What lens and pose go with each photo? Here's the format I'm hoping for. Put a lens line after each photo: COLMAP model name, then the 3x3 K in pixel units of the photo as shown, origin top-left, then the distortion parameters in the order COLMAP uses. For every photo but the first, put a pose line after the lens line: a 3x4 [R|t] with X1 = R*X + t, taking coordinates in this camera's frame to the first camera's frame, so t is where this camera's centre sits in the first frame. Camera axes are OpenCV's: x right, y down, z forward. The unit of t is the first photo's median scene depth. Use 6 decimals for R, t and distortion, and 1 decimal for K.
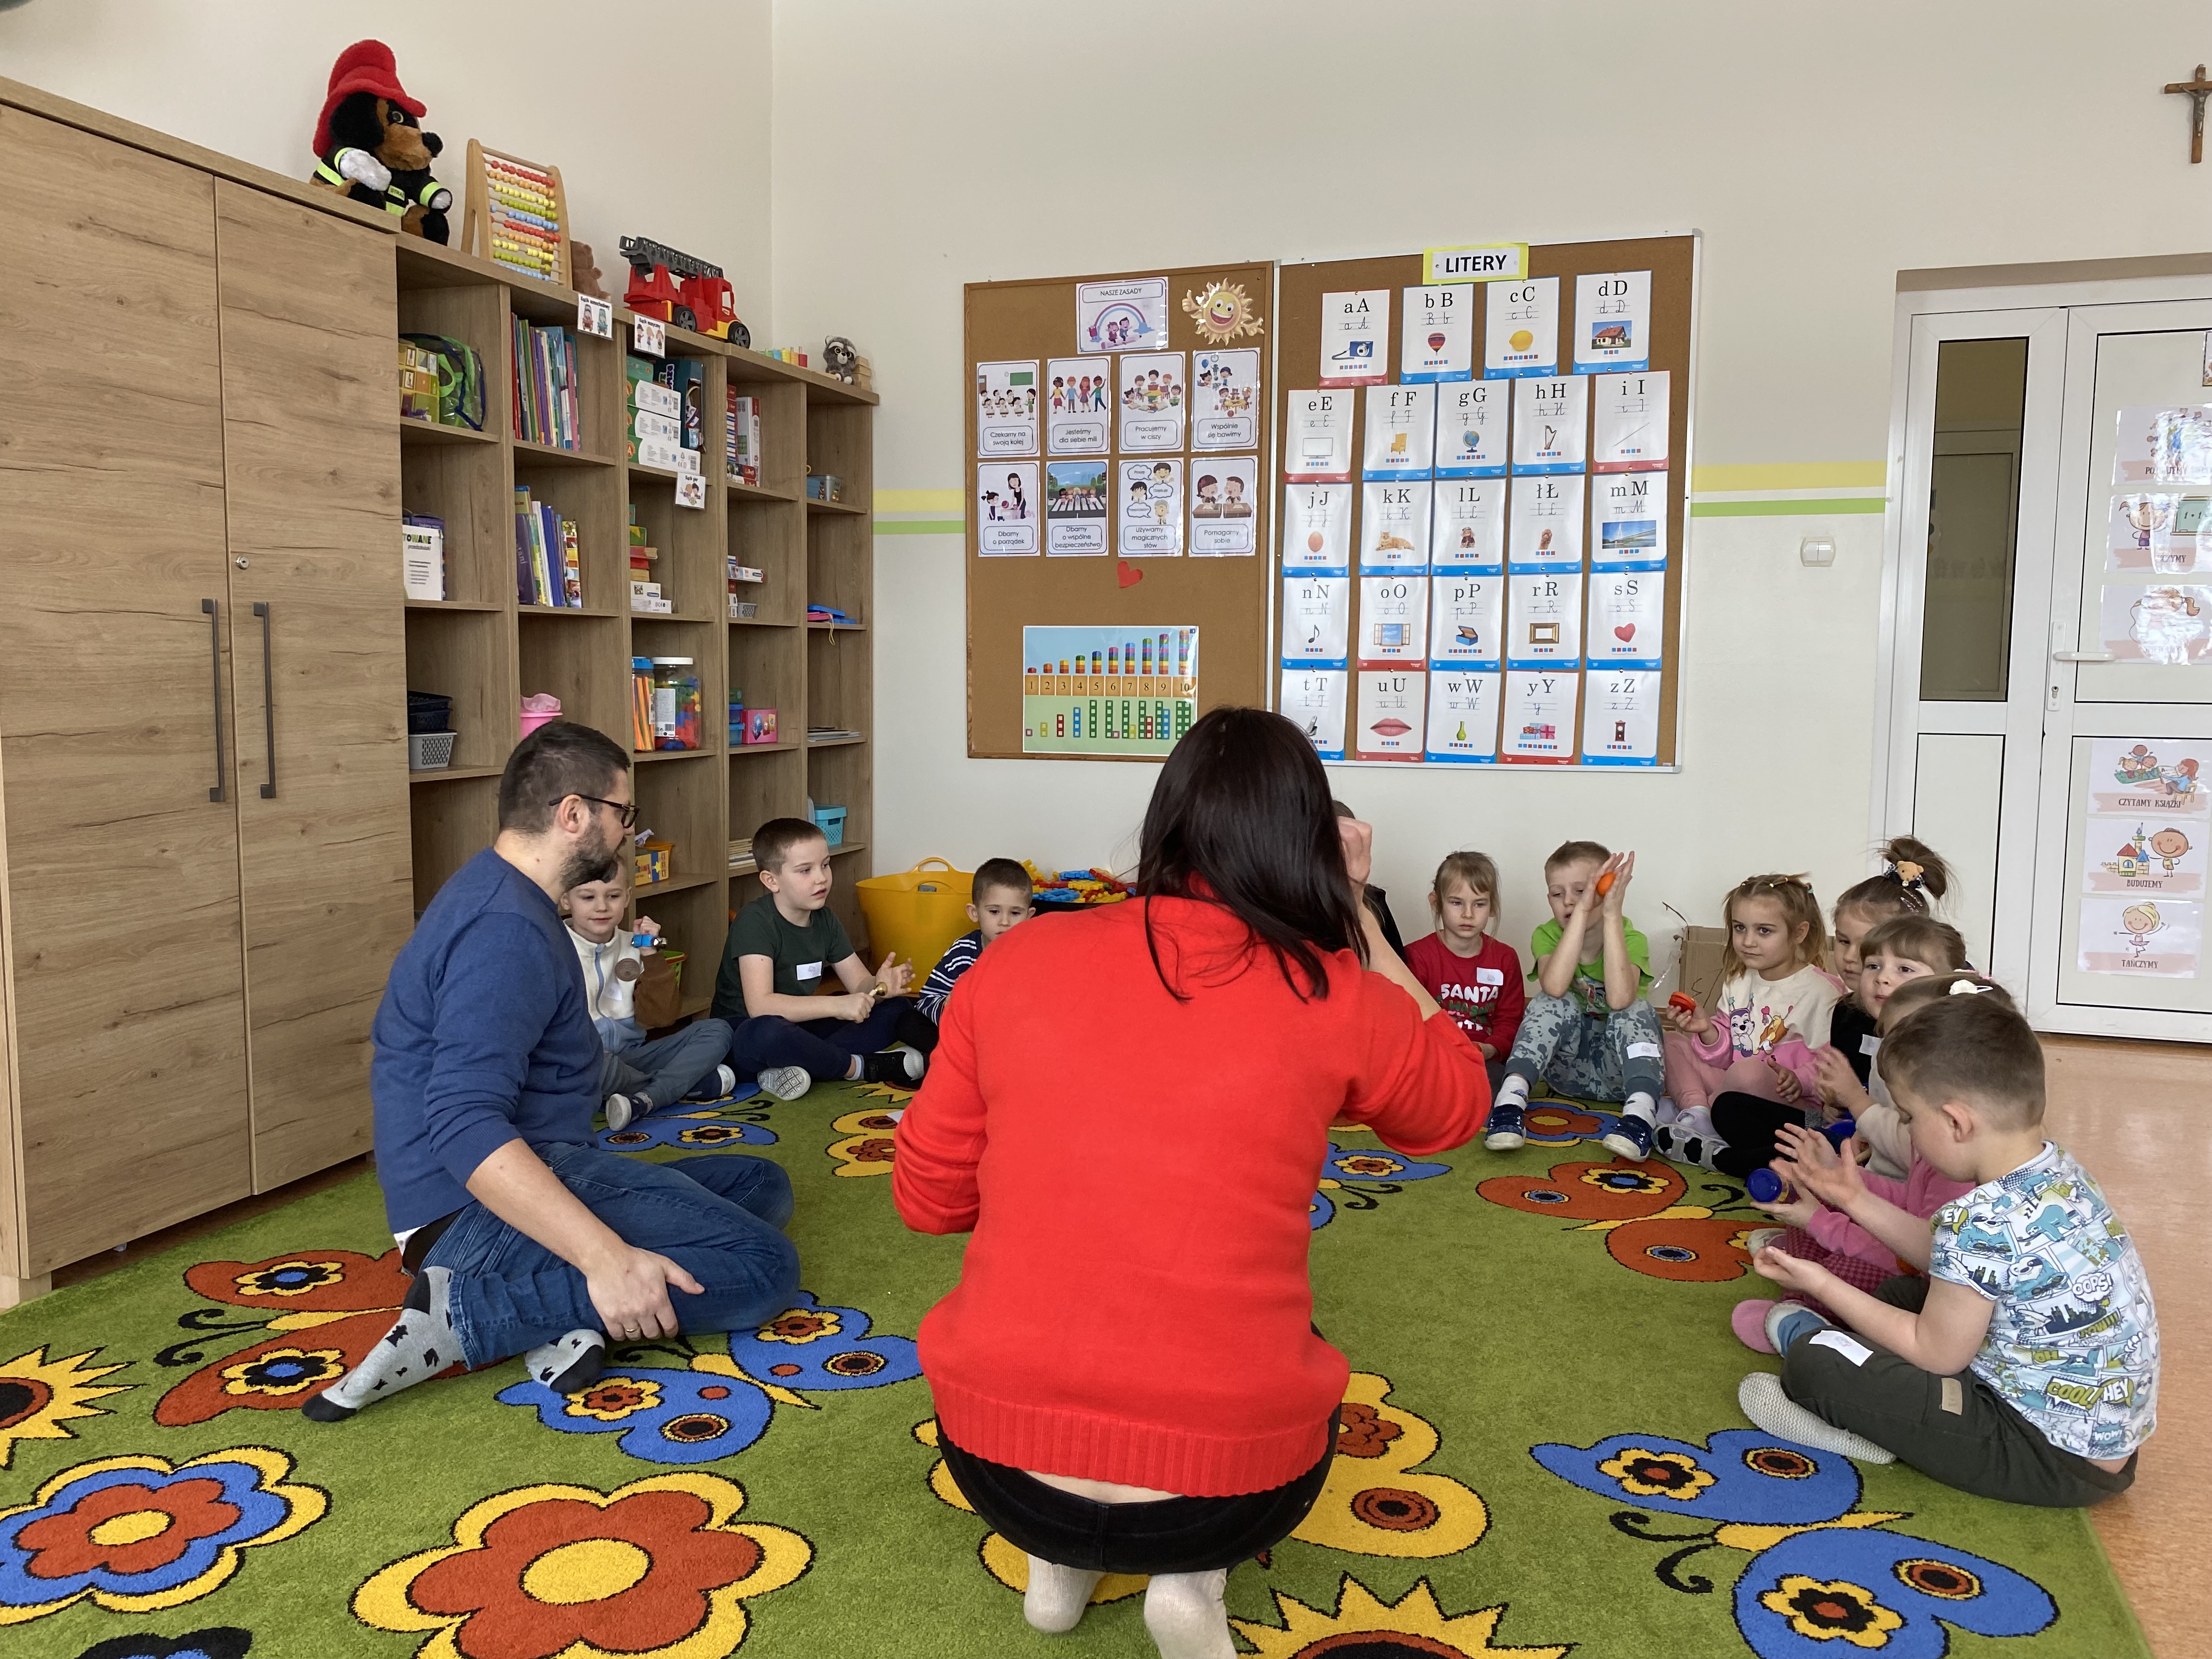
lens RADIAL K [[1688.1, 0, 1111.8], [0, 1688.1, 821.4], [0, 0, 1]] dist [0.110799, -0.152992]
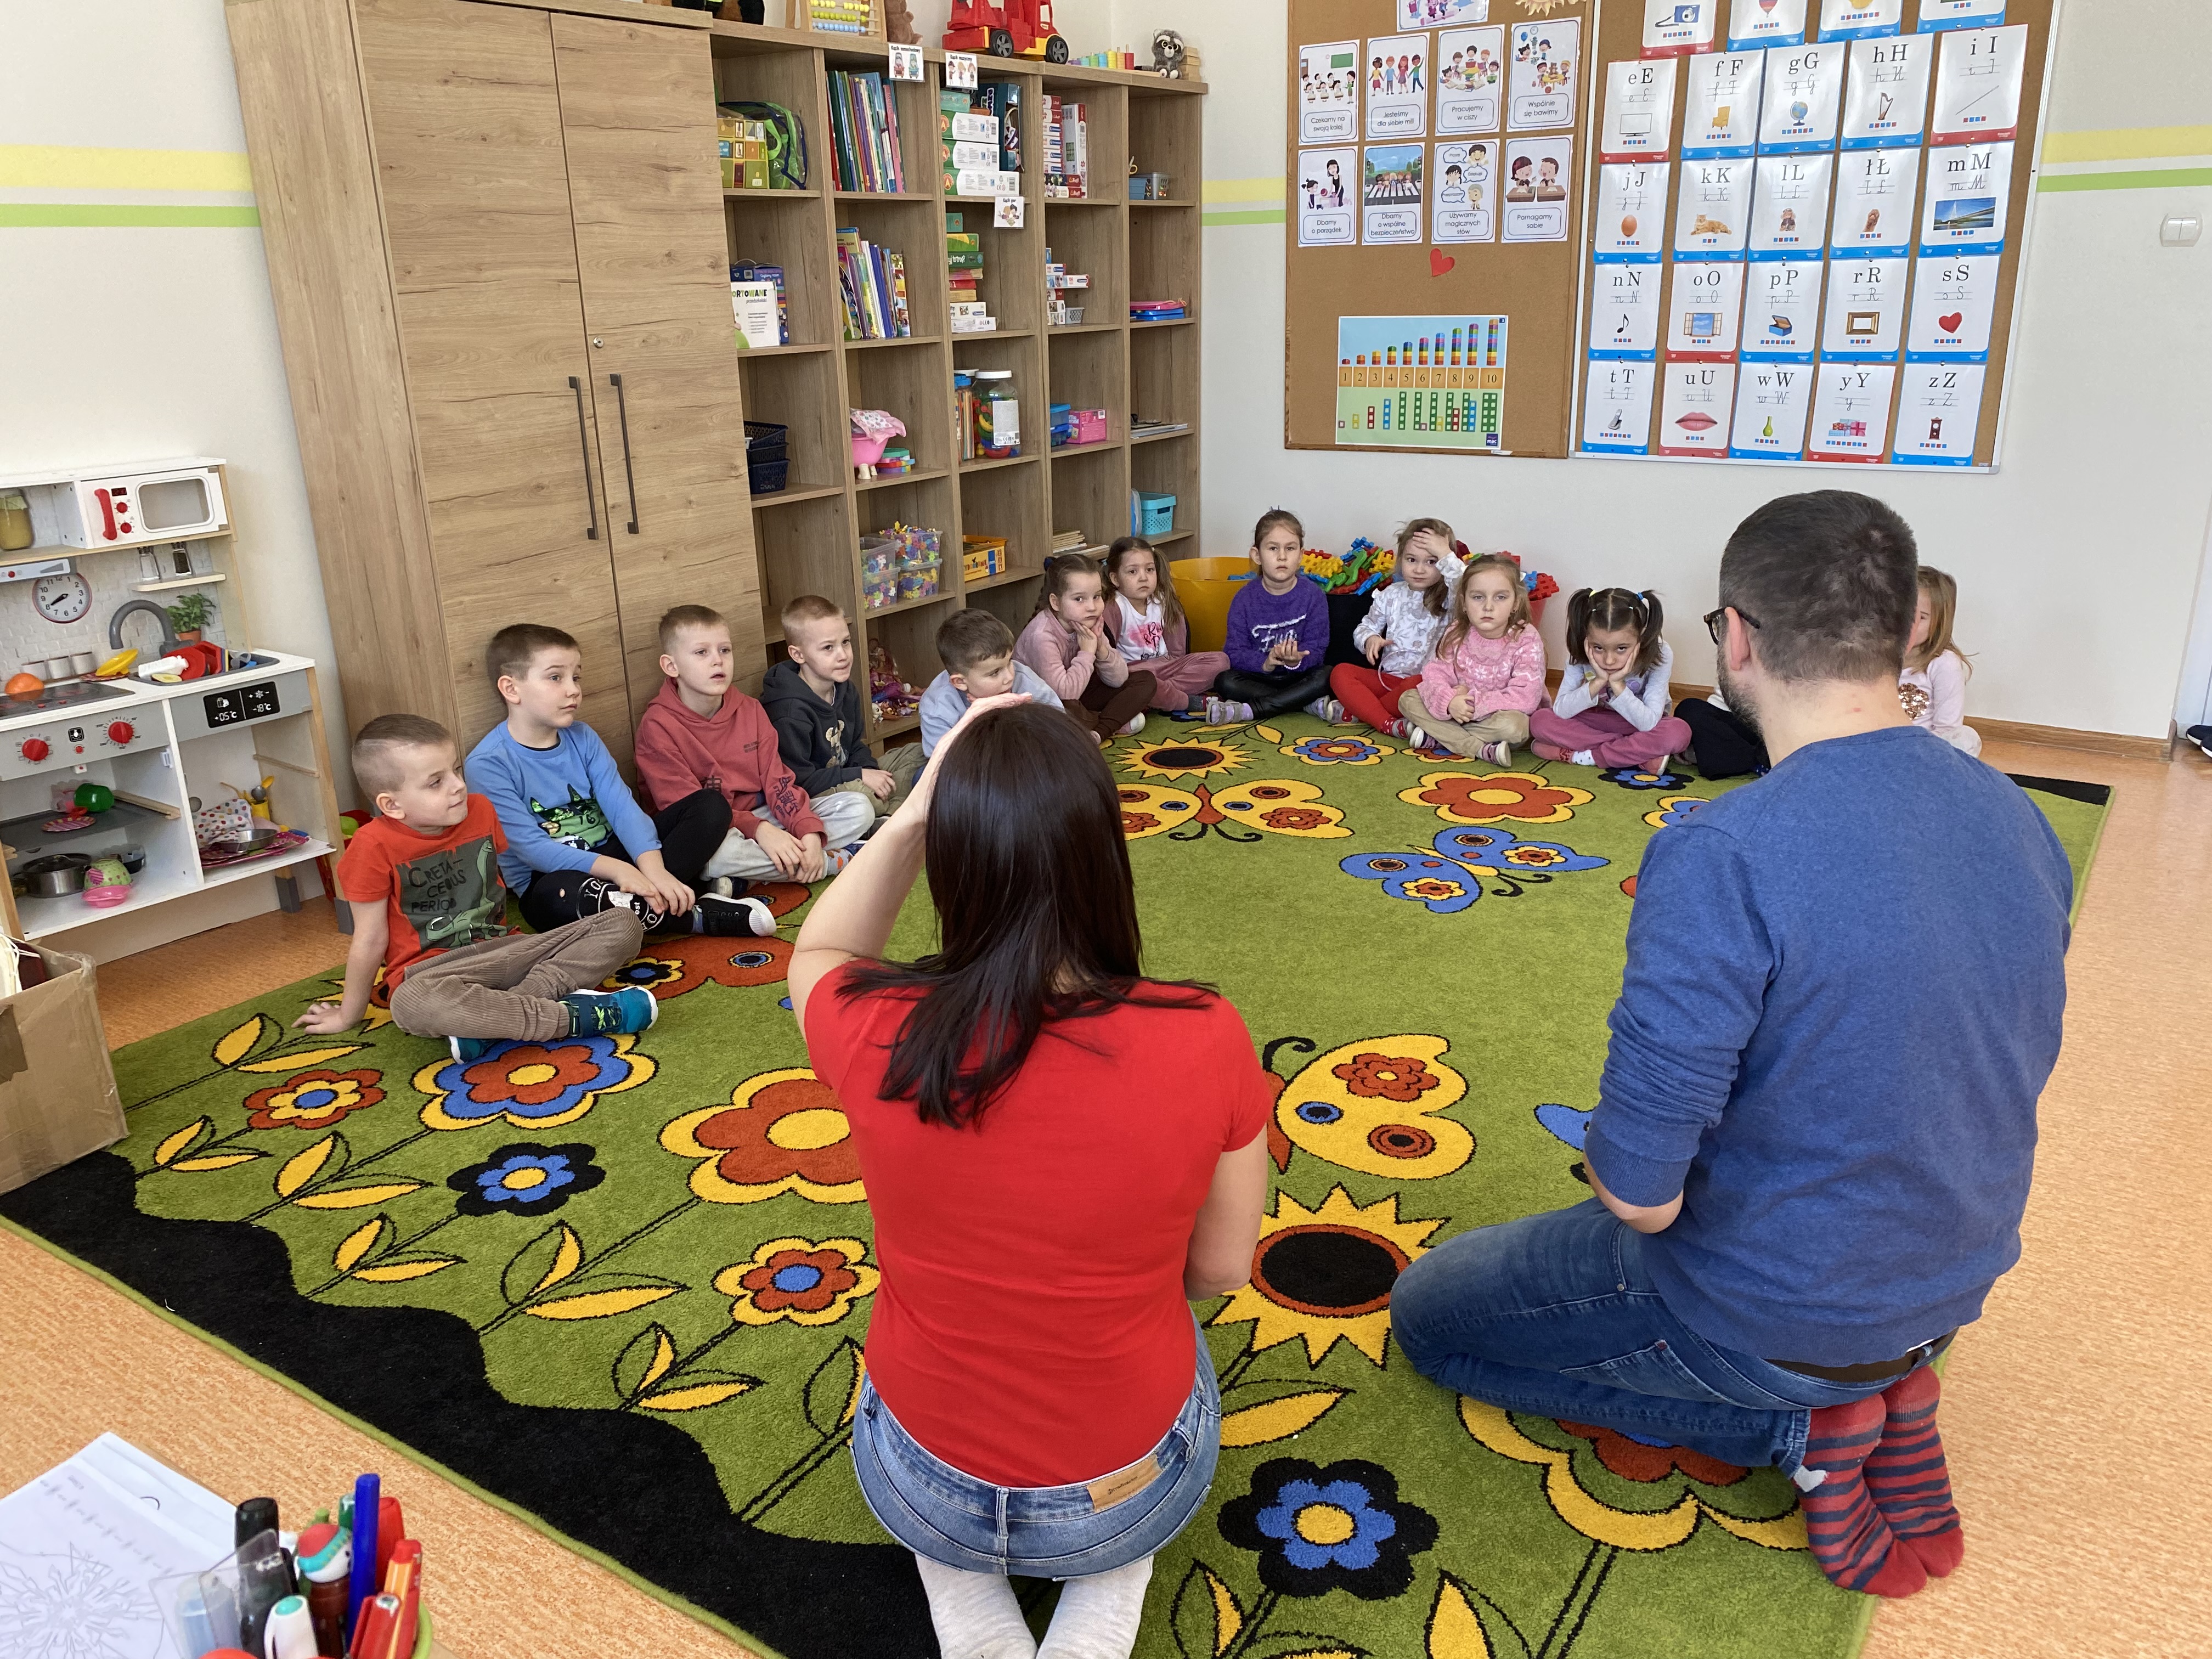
lens RADIAL K [[1682.4, 0, 1106.0], [0, 1682.4, 829.5], [0, 0, 1]] dist [-0.005052, 0.002052]
pose [[0.958650, 0.059239, -0.278354, 0.124480], [0.006100, 0.973593, 0.228208, -0.050820], [0.284523, -0.220470, 0.932974, -0.063571]]
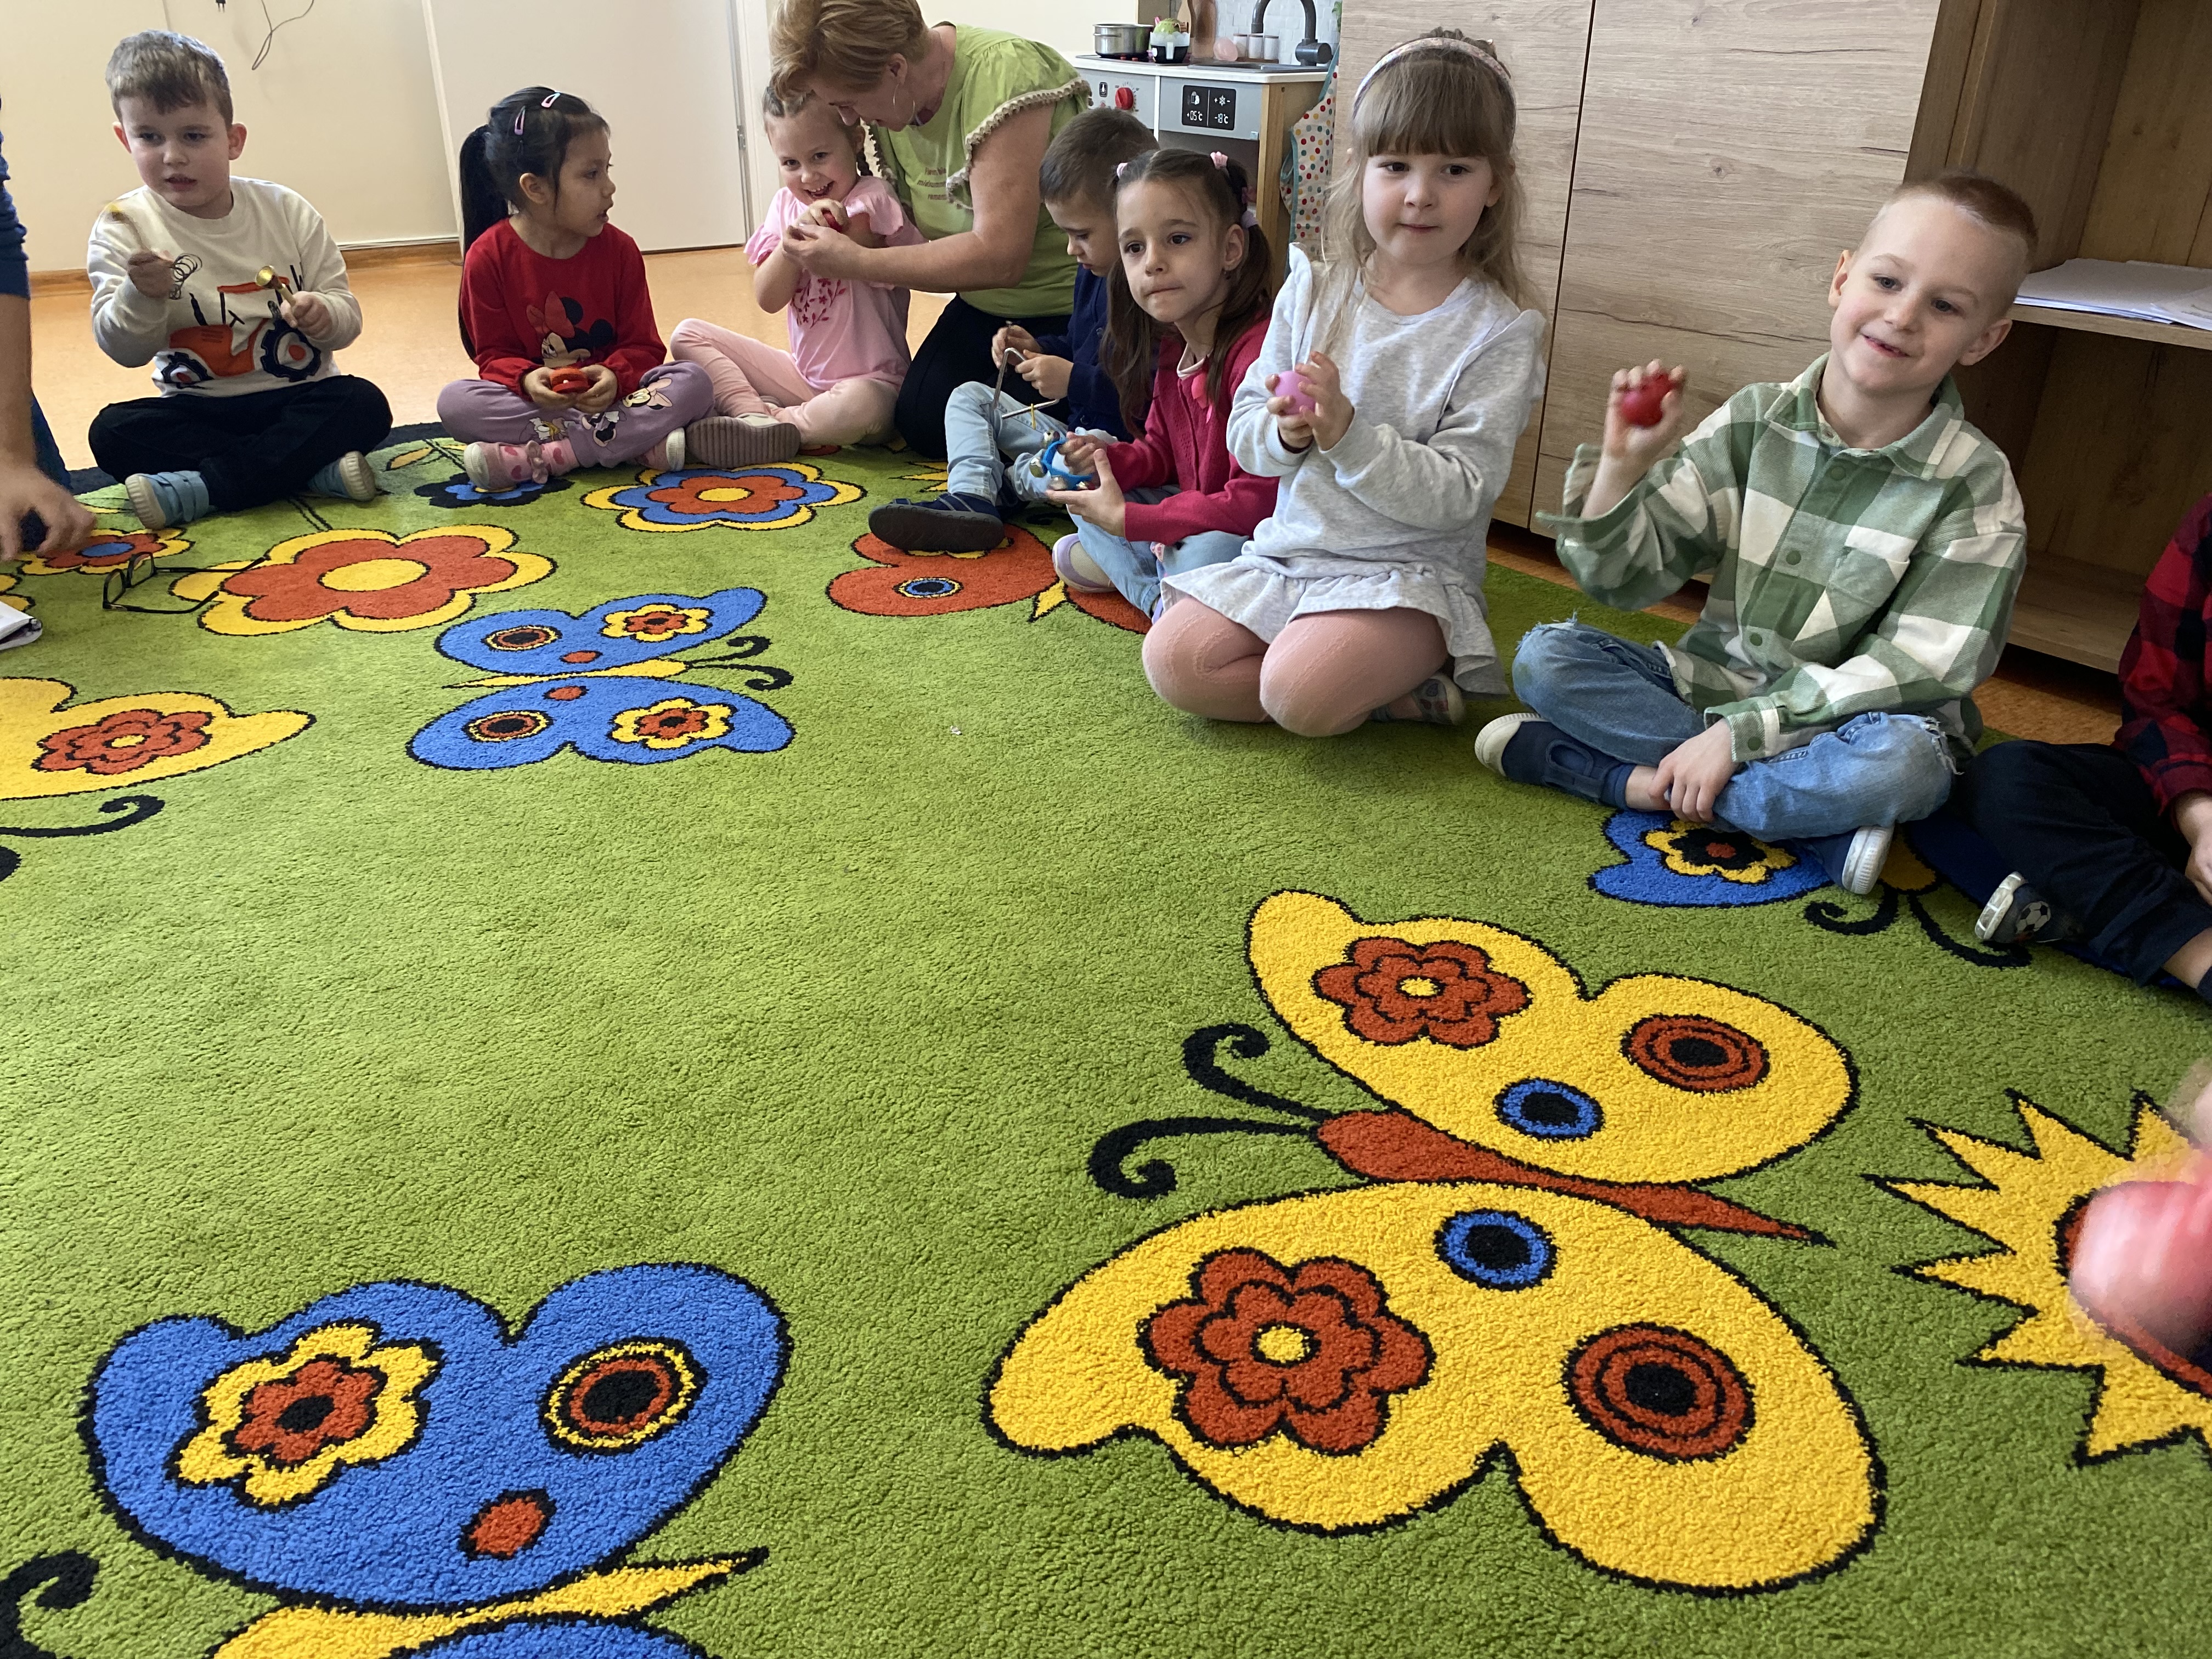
lens RADIAL K [[1688.1, 0, 1111.8], [0, 1688.1, 821.4], [0, 0, 1]] dist [0.110799, -0.152992]
pose [[-0.604717, 0.339588, -0.720414, 0.120742], [-0.092273, 0.868579, 0.486883, -0.017370], [0.791077, 0.360901, -0.493910, 0.819065]]
